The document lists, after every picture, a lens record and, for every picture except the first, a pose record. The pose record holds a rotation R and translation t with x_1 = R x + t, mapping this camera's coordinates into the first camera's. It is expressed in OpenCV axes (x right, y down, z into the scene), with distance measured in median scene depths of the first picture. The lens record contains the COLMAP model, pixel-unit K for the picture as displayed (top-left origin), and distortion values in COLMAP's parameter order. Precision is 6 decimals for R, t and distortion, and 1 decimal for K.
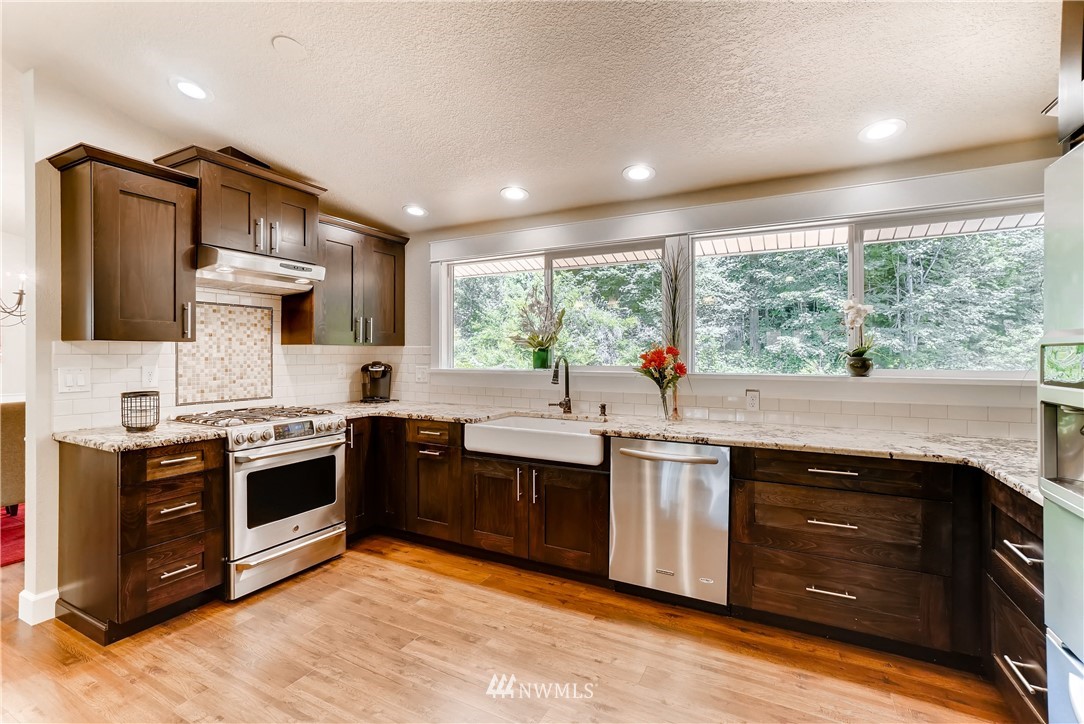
lens RADIAL K [[502.6, 0, 510.6], [0, 502.6, 359.9], [0, 0, 1]] dist [-0.027916, 0.014343]
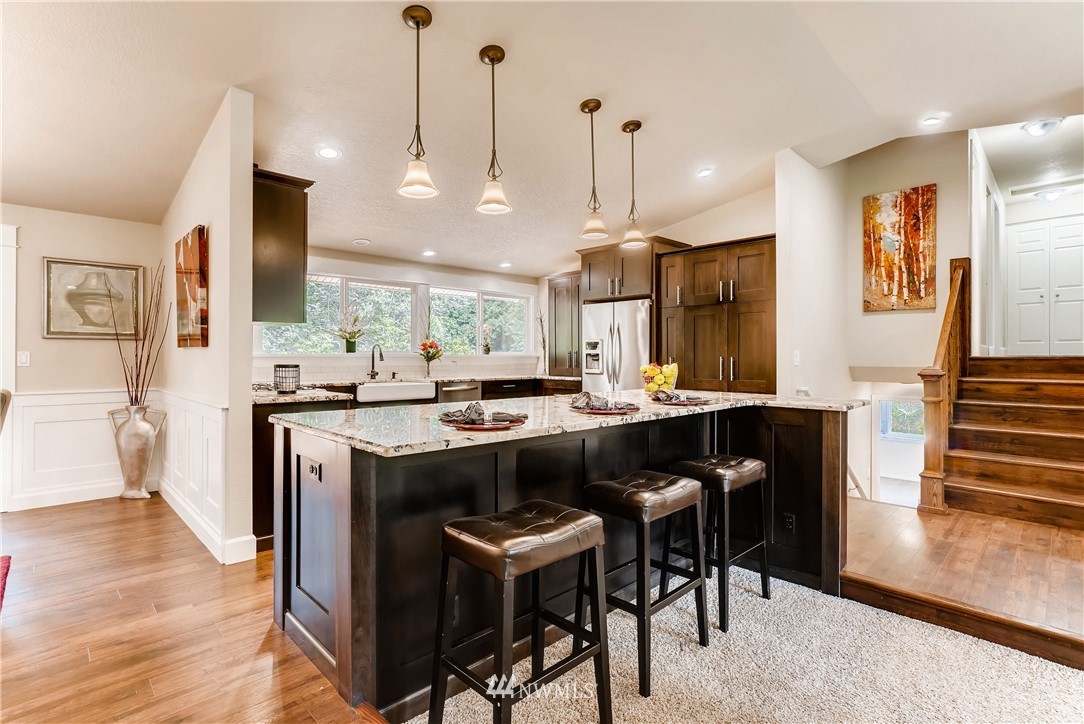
lens RADIAL K [[518.7, 0, 538.0], [0, 518.7, 352.8], [0, 0, 1]] dist [-0.030121, 0.010090]
pose [[0.300515, 0.006881, 0.953752, -1.554950], [0.009182, 0.999907, -0.010107, 0.047496], [-0.953733, 0.011794, 0.300423, -0.026621]]
